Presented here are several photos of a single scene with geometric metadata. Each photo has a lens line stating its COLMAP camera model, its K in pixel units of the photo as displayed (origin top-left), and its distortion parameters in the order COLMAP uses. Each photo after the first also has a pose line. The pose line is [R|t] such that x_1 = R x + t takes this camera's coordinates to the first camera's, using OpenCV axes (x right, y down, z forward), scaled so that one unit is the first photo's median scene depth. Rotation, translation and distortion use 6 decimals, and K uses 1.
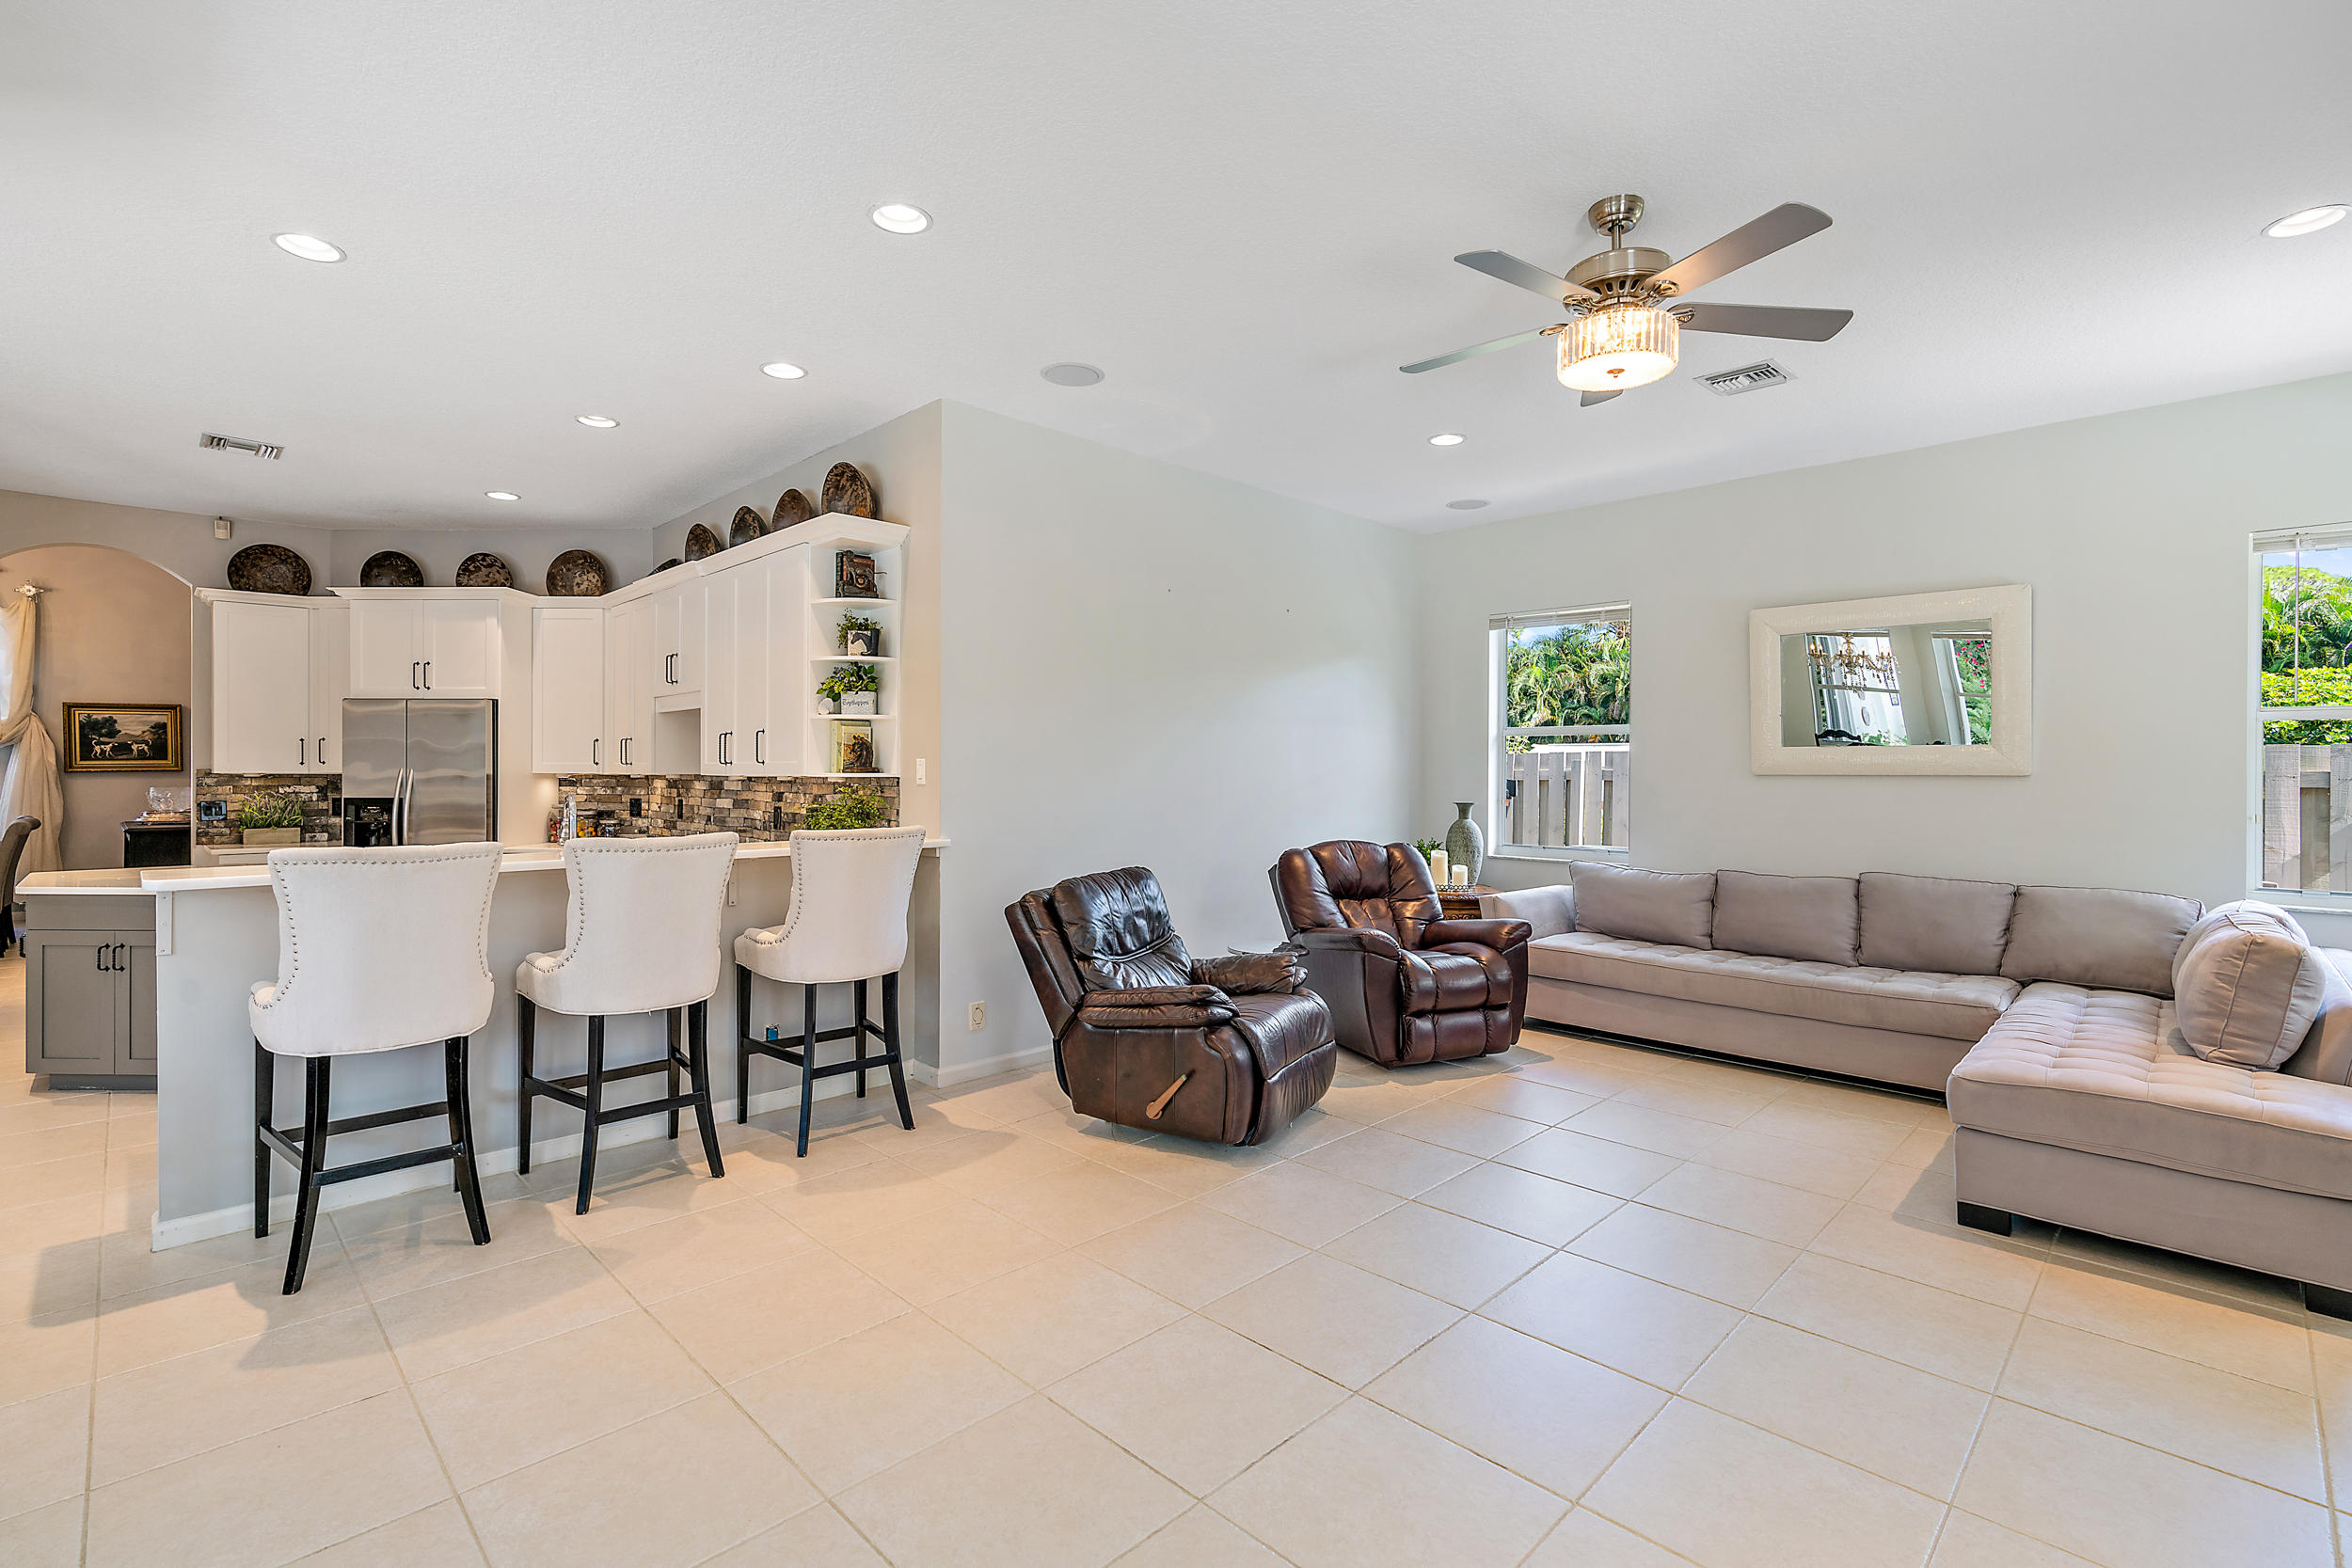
lens RADIAL K [[1070.7, 0, 1163.5], [0, 1070.7, 781.9], [0, 0, 1]] dist [-0.001014, 0.000525]
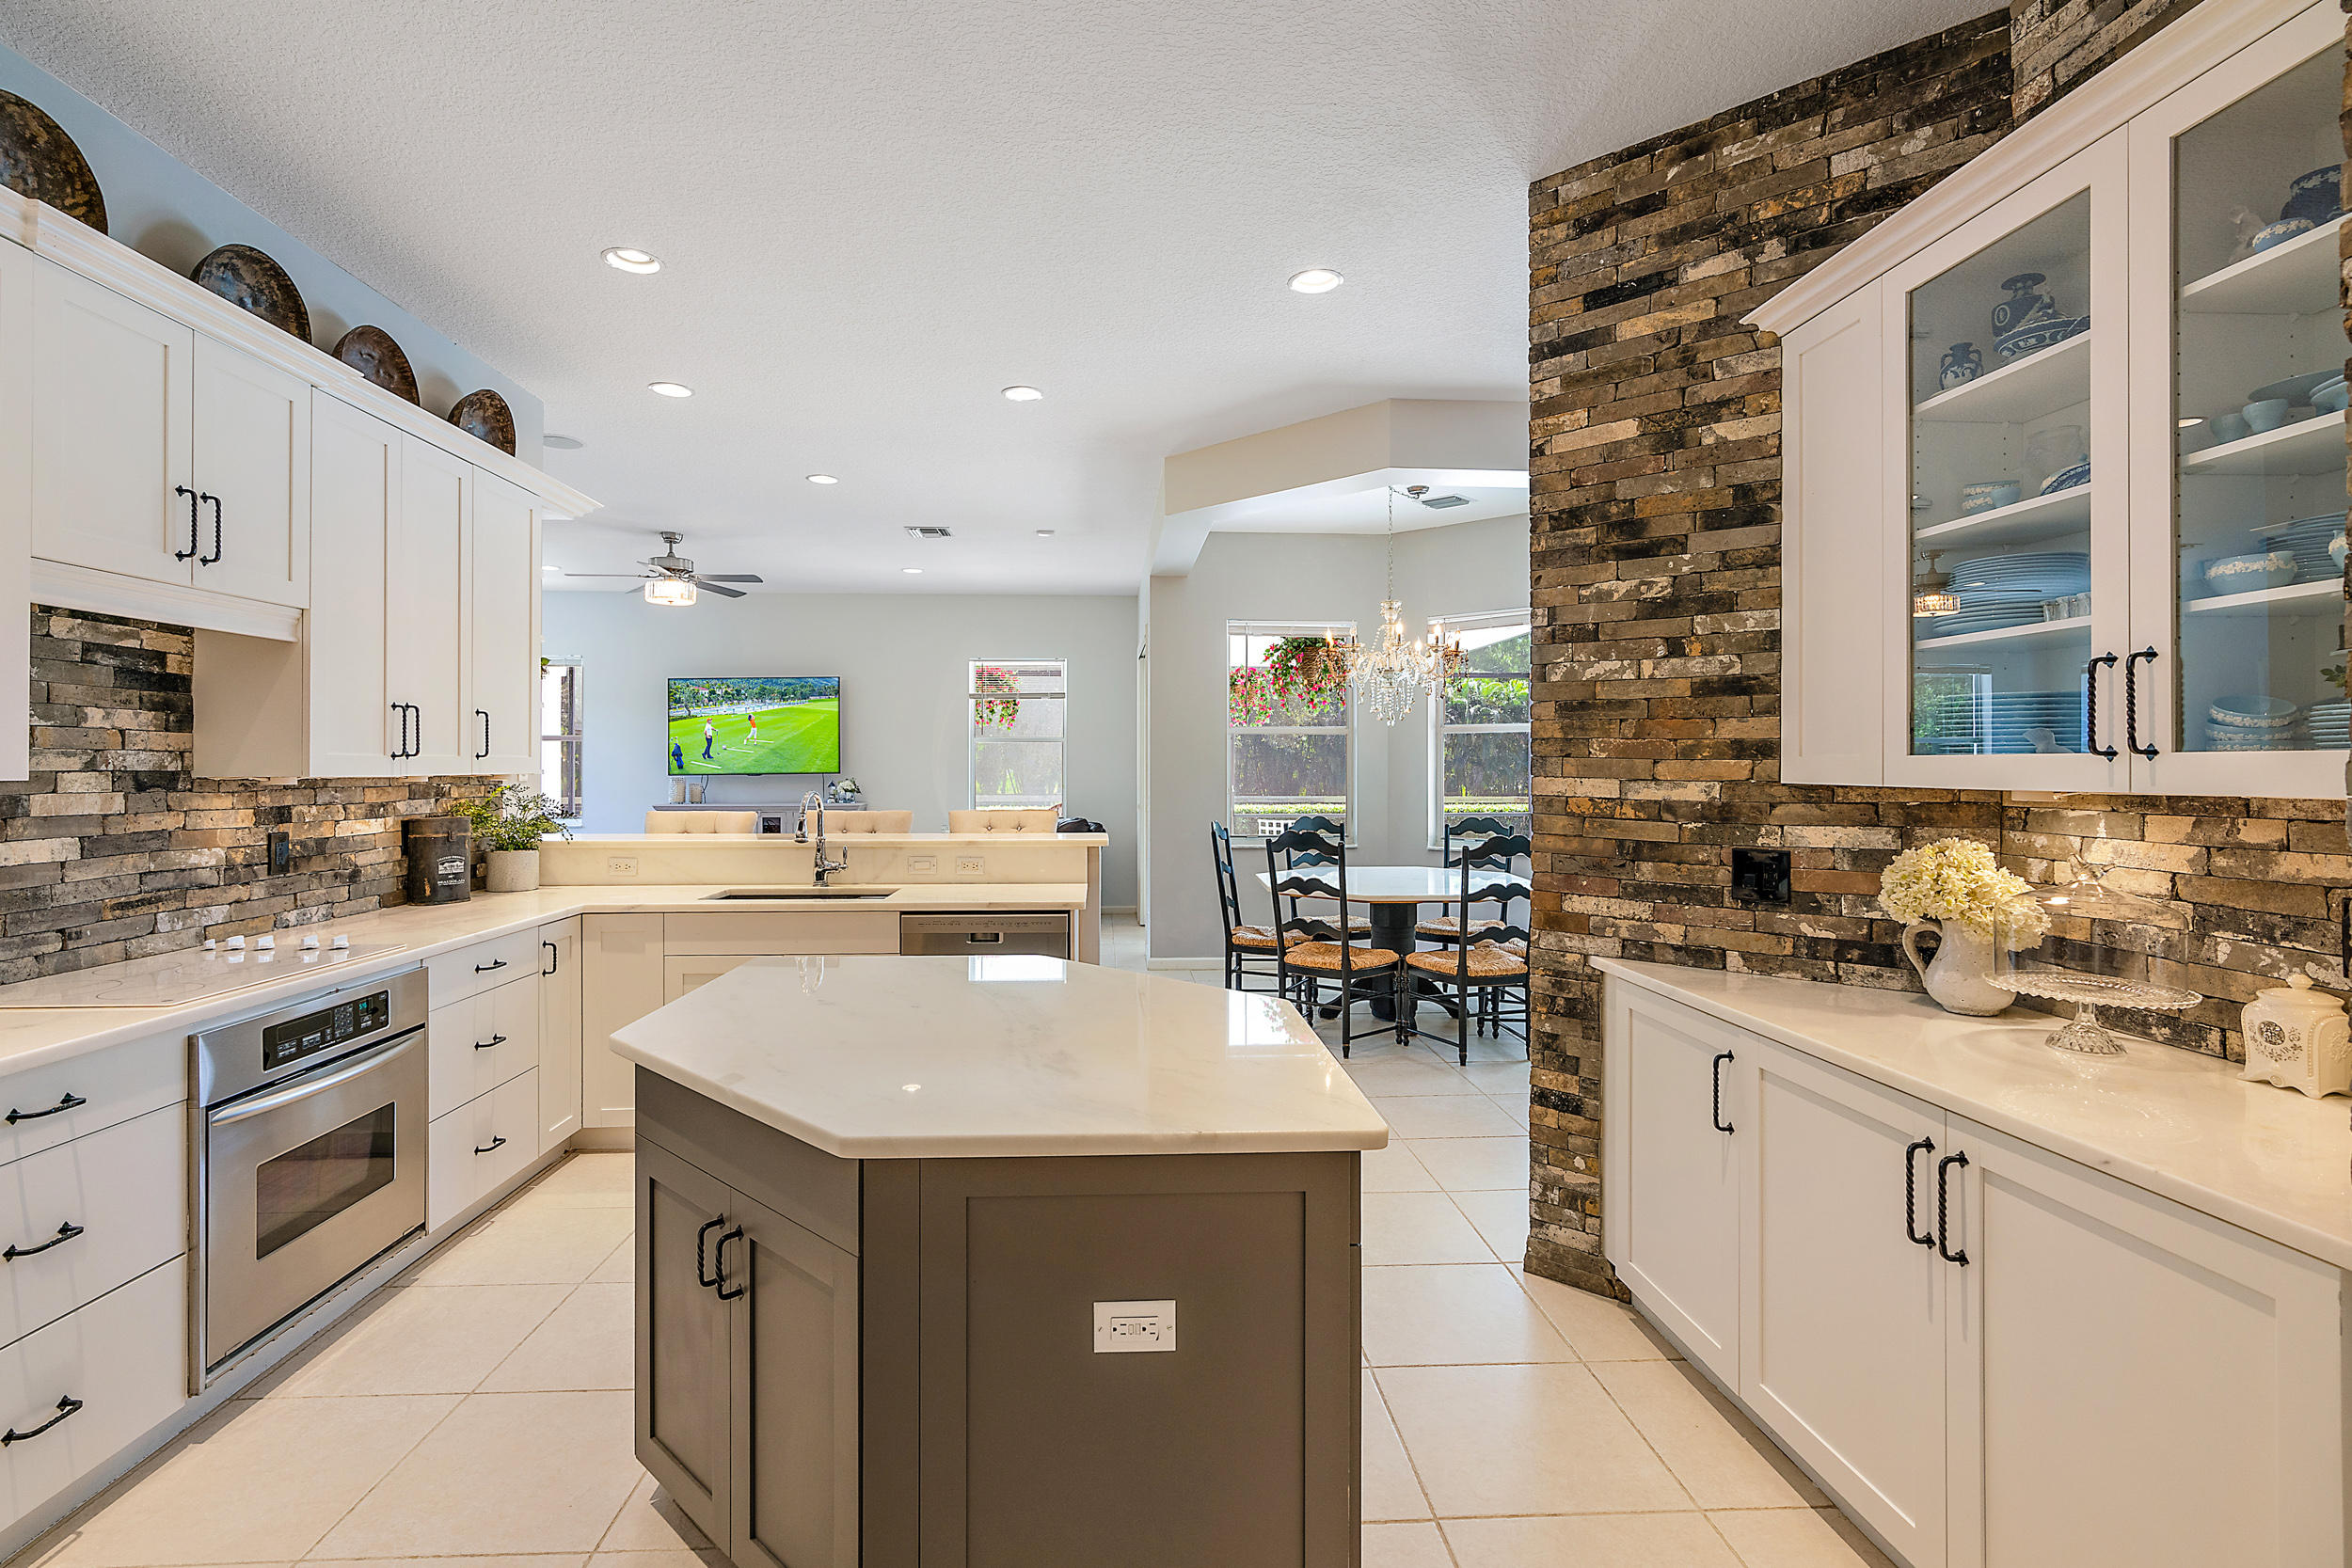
lens RADIAL K [[1070.7, 0, 1163.5], [0, 1070.7, 781.9], [0, 0, 1]] dist [-0.001014, 0.000525]
pose [[-0.758323, -0.010555, 0.651793, -1.219443], [0.006867, 0.999684, 0.024178, -0.015228], [-0.651843, 0.022811, -0.758011, 1.282453]]
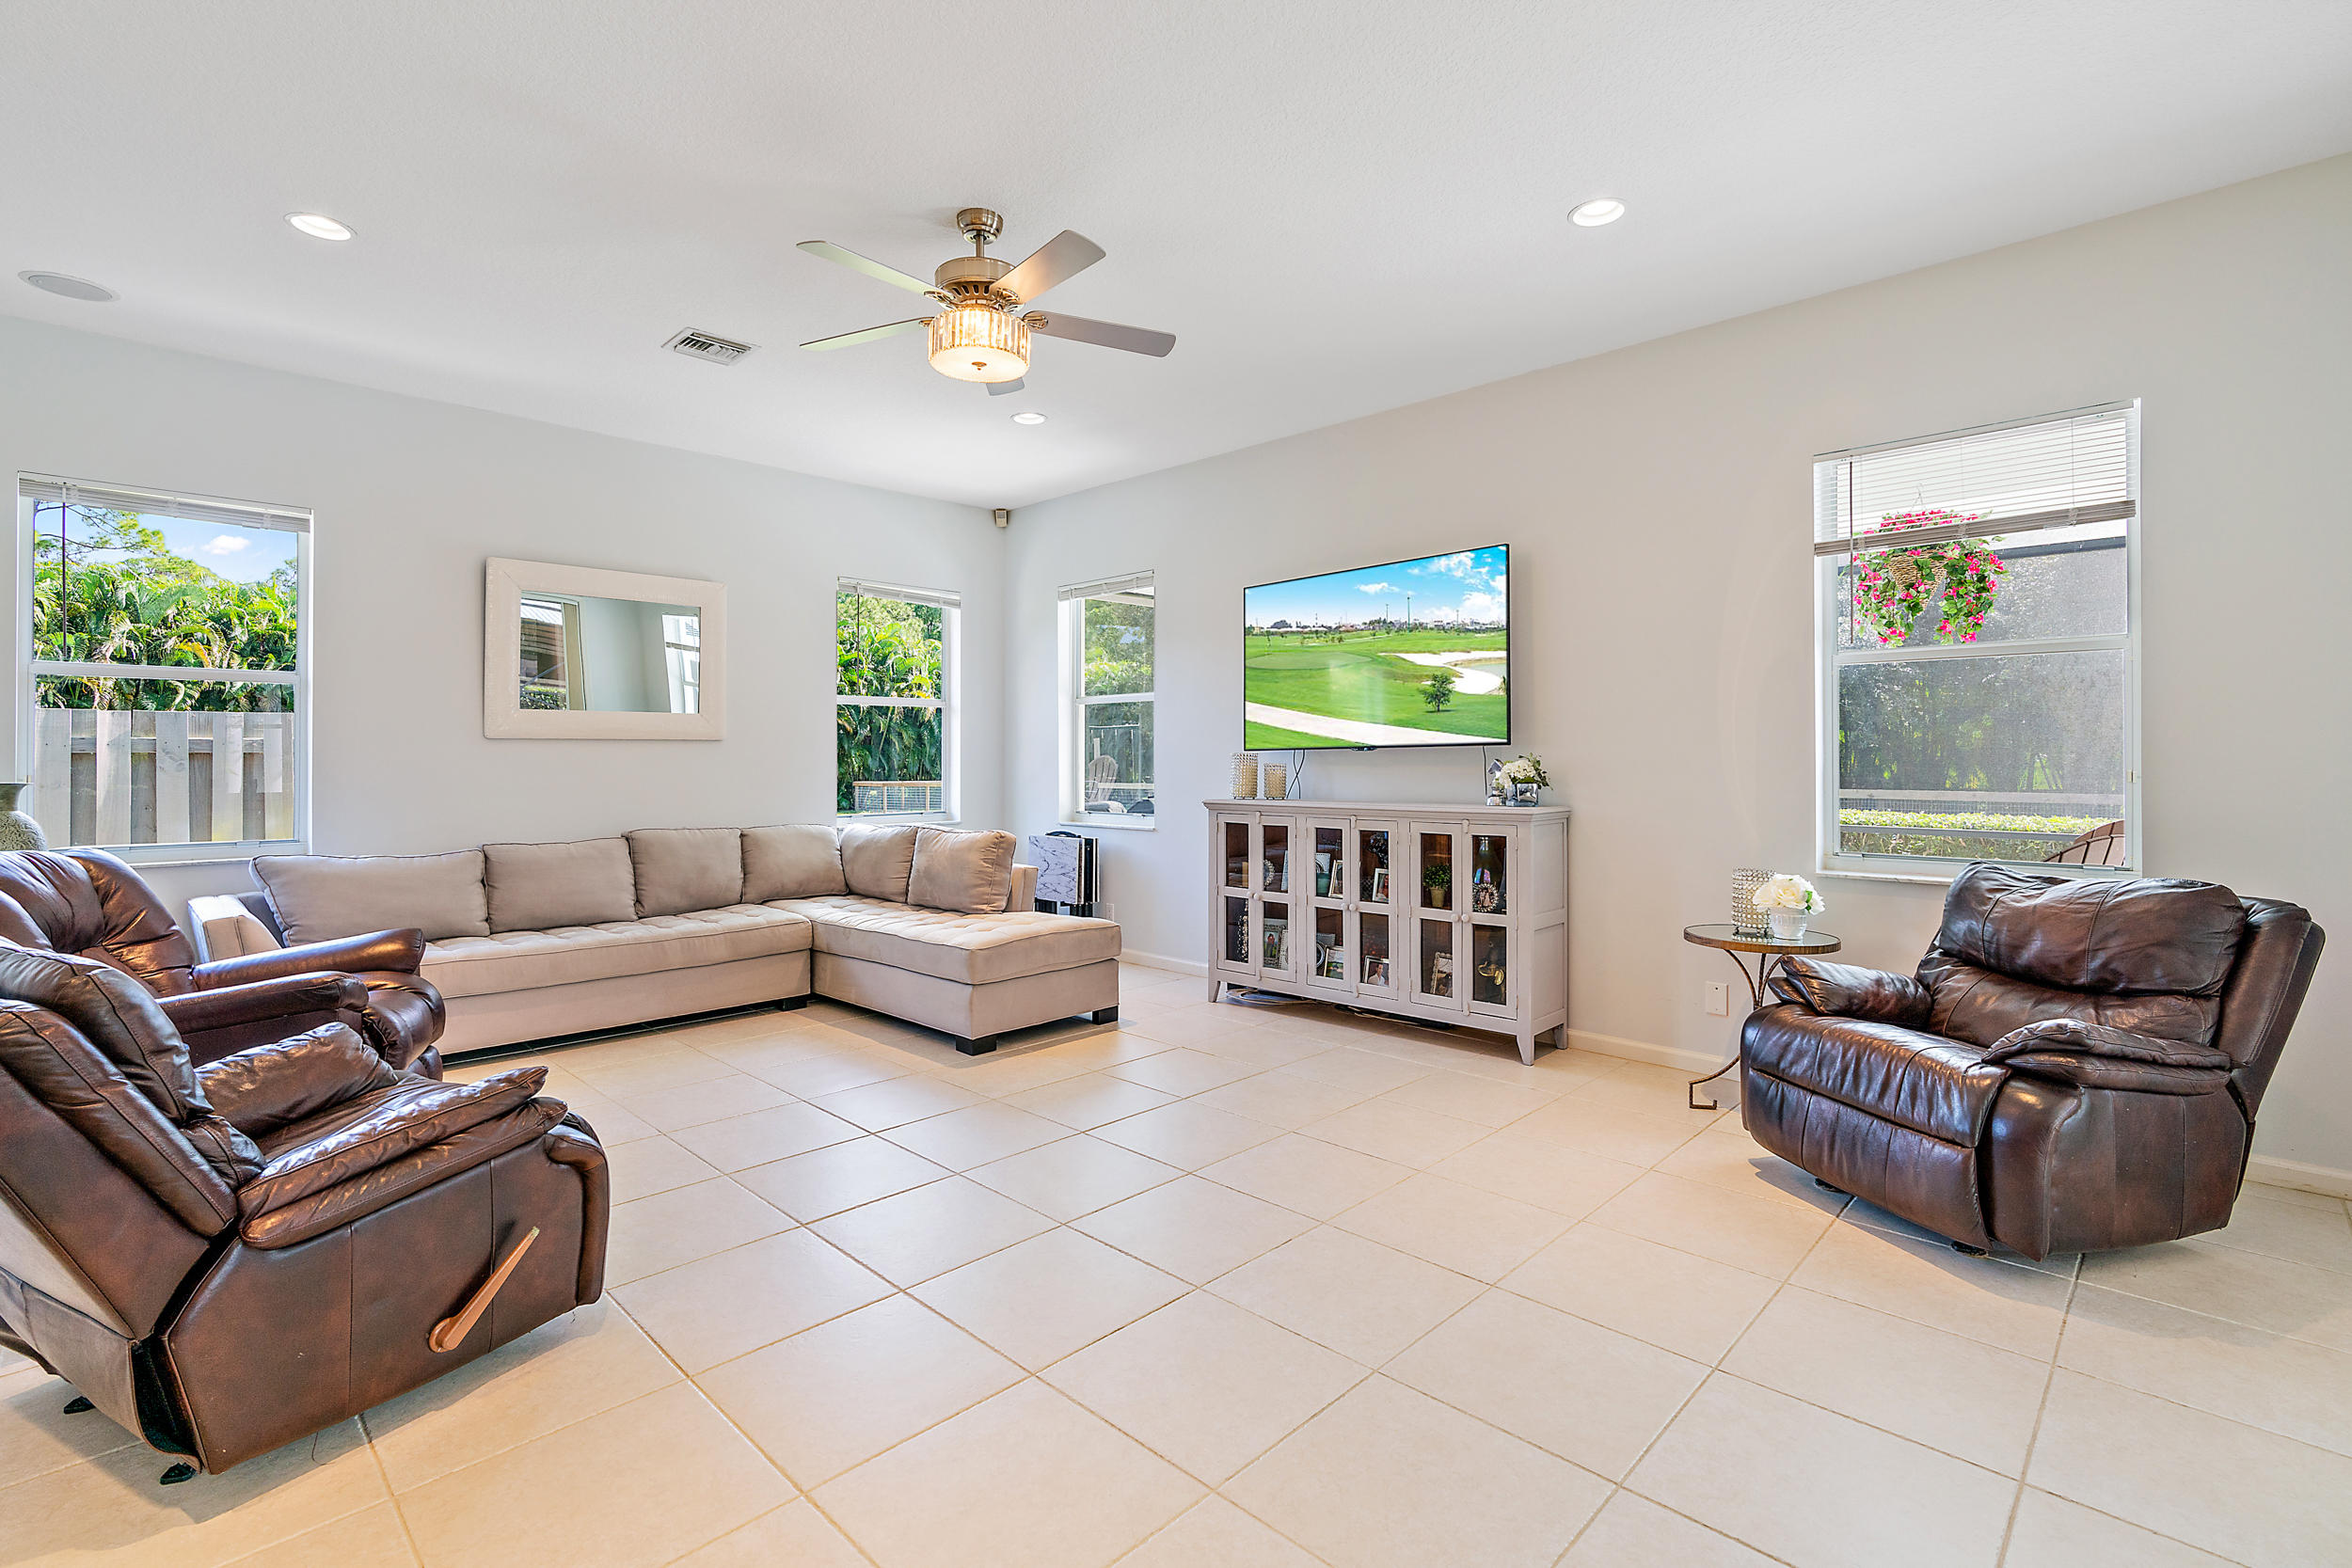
lens RADIAL K [[1080.8, 0, 1191.2], [0, 1080.8, 749.8], [0, 0, 1]] dist [-0.009916, 0.000039]
pose [[-0.036911, 0.003729, 0.999312, -0.429268], [0.013678, 0.999901, -0.003226, 0.016181], [-0.999225, 0.013549, -0.036959, 0.496205]]
